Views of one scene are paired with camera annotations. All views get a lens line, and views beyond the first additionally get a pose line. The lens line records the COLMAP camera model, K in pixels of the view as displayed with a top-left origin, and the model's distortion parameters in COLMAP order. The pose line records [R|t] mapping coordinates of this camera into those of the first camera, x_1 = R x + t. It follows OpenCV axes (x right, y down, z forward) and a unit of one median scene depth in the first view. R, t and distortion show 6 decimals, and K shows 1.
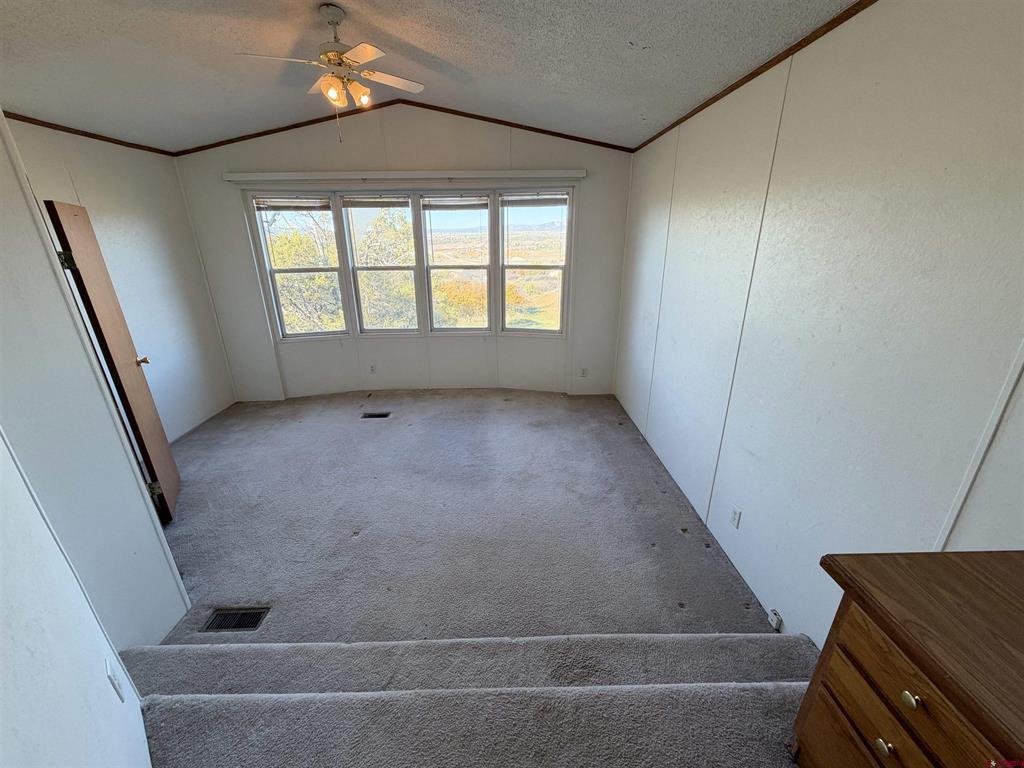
lens RADIAL K [[406.0, 0, 509.3], [0, 406.0, 383.0], [0, 0, 1]] dist [-0.001901, 0.001341]
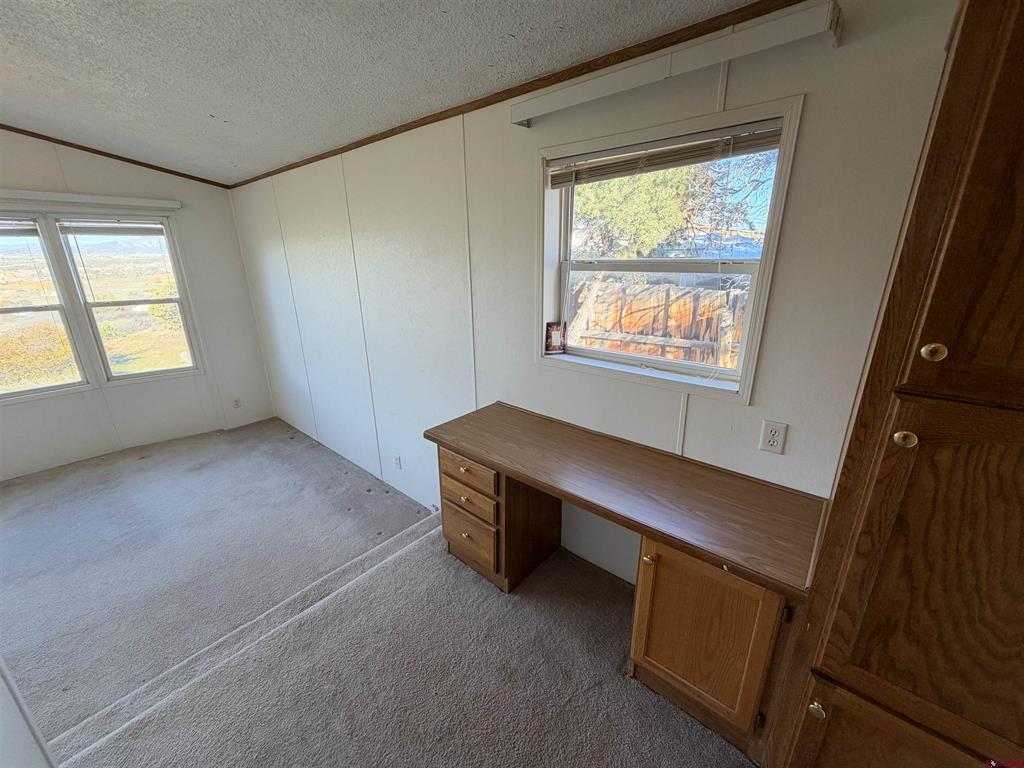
lens RADIAL K [[406.0, 0, 506.8], [0, 406.0, 382.5], [0, 0, 1]] dist [-0.001901, 0.001341]
pose [[0.668864, -0.225556, 0.708340, -0.076902], [0.261262, 0.963397, 0.060071, 0.045713], [-0.695961, 0.144883, 0.703311, -0.180481]]
